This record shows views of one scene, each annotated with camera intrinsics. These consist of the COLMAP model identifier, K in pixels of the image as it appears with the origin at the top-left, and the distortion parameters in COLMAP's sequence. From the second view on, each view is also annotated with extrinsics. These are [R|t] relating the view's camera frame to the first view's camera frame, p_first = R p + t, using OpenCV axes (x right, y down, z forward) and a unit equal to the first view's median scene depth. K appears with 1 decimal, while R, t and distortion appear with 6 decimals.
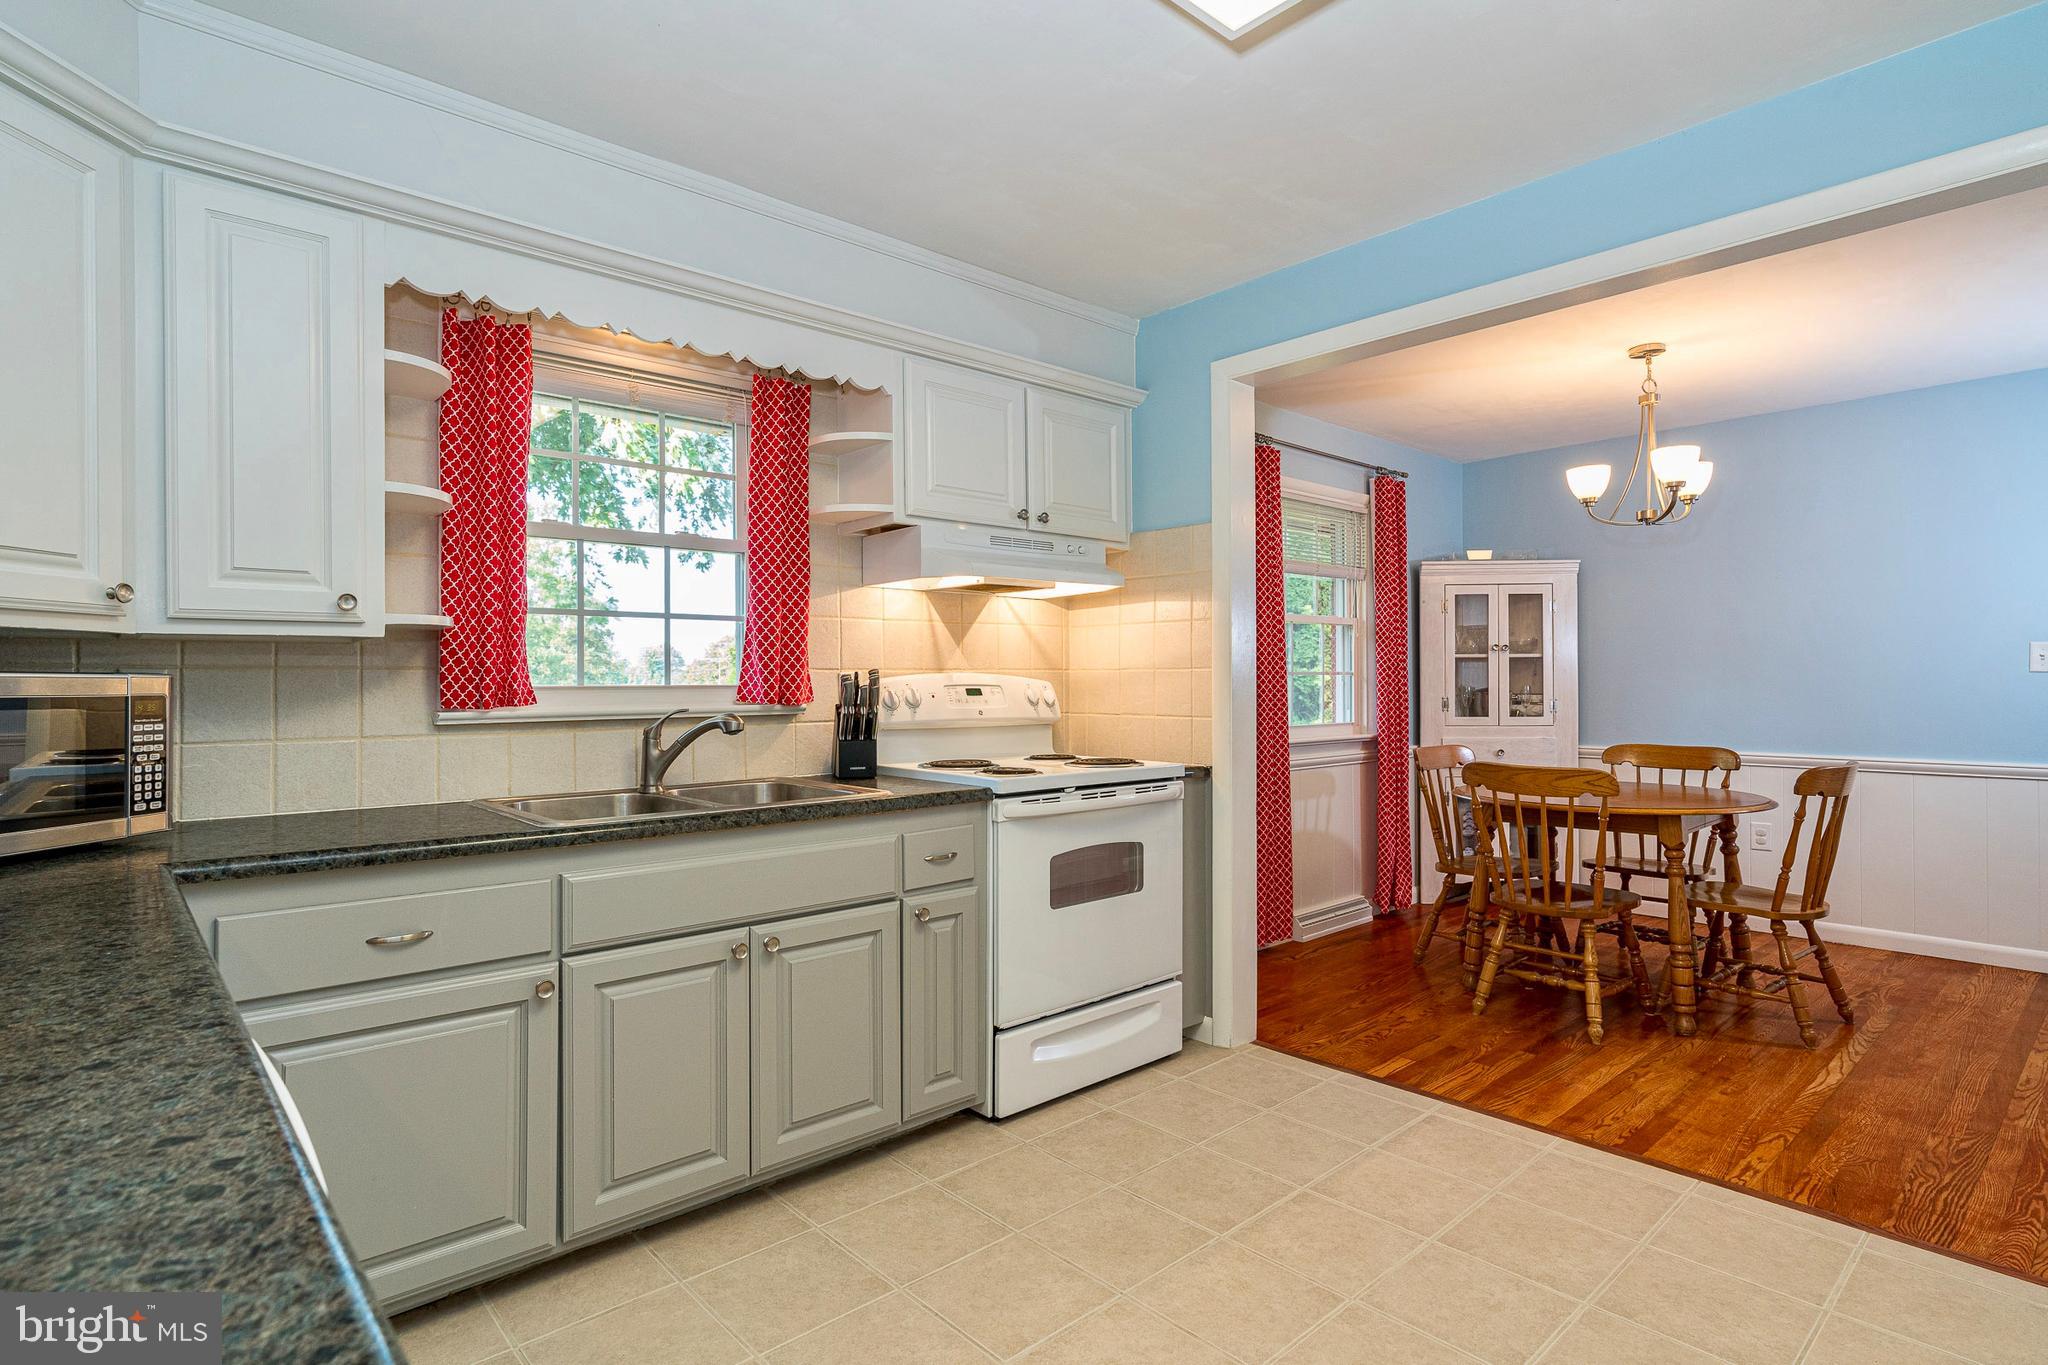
lens RADIAL K [[1050.6, 0, 1011.3], [0, 1050.6, 680.8], [0, 0, 1]] dist [-0.005240, 0.001430]
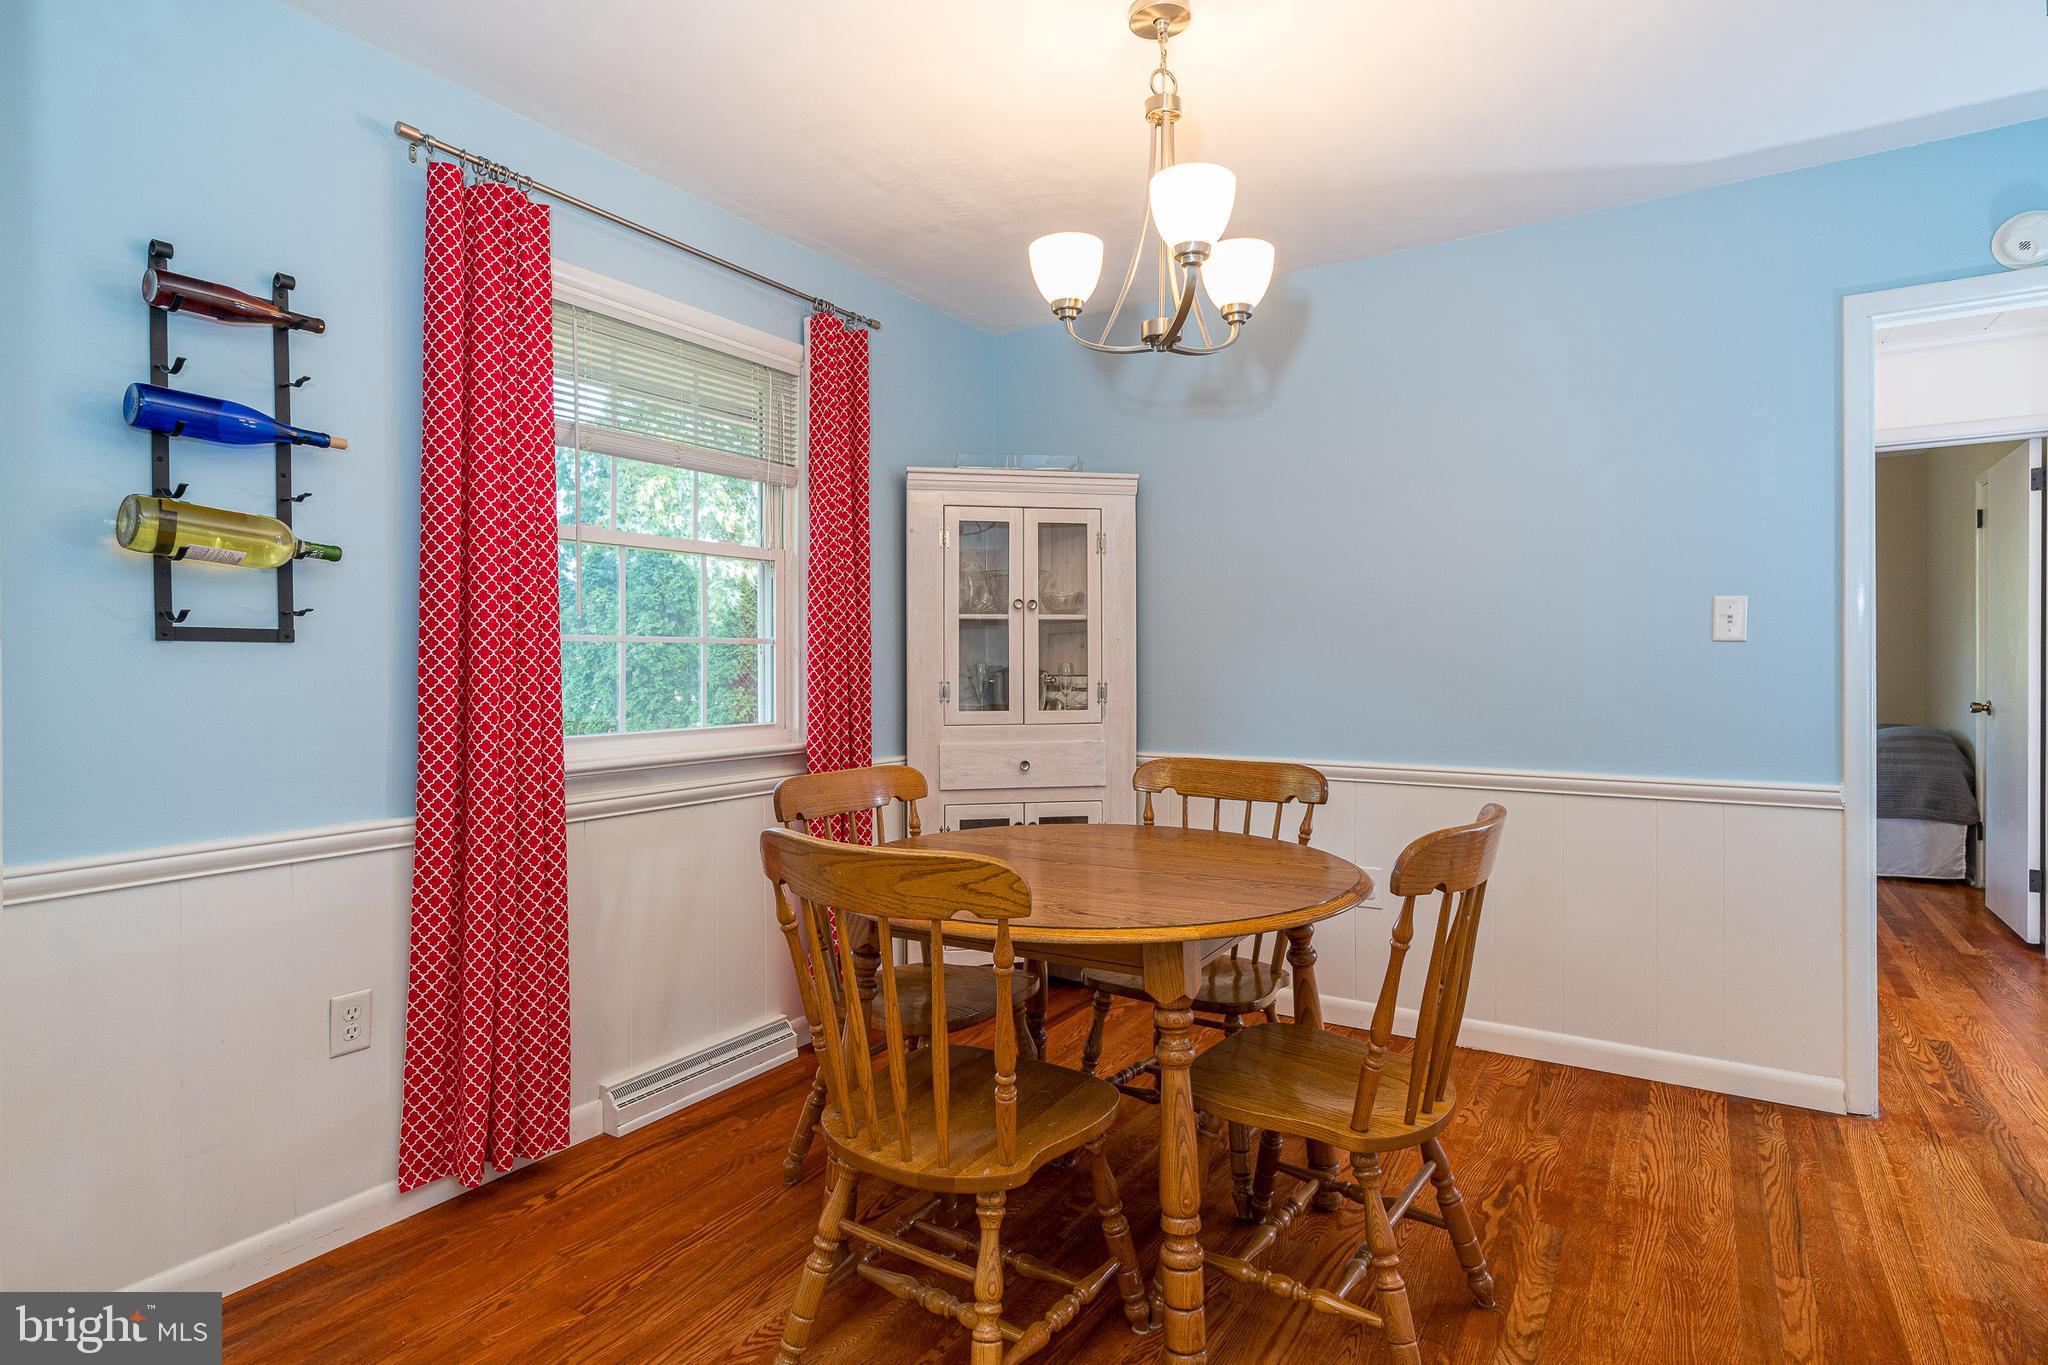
lens RADIAL K [[1050.6, 0, 1011.3], [0, 1050.6, 680.8], [0, 0, 1]] dist [-0.005240, 0.001430]
pose [[0.966446, -0.005744, 0.256807, 0.294872], [0.000917, 0.999821, 0.018912, 0.003647], [-0.256869, -0.018042, 0.966278, 0.377309]]
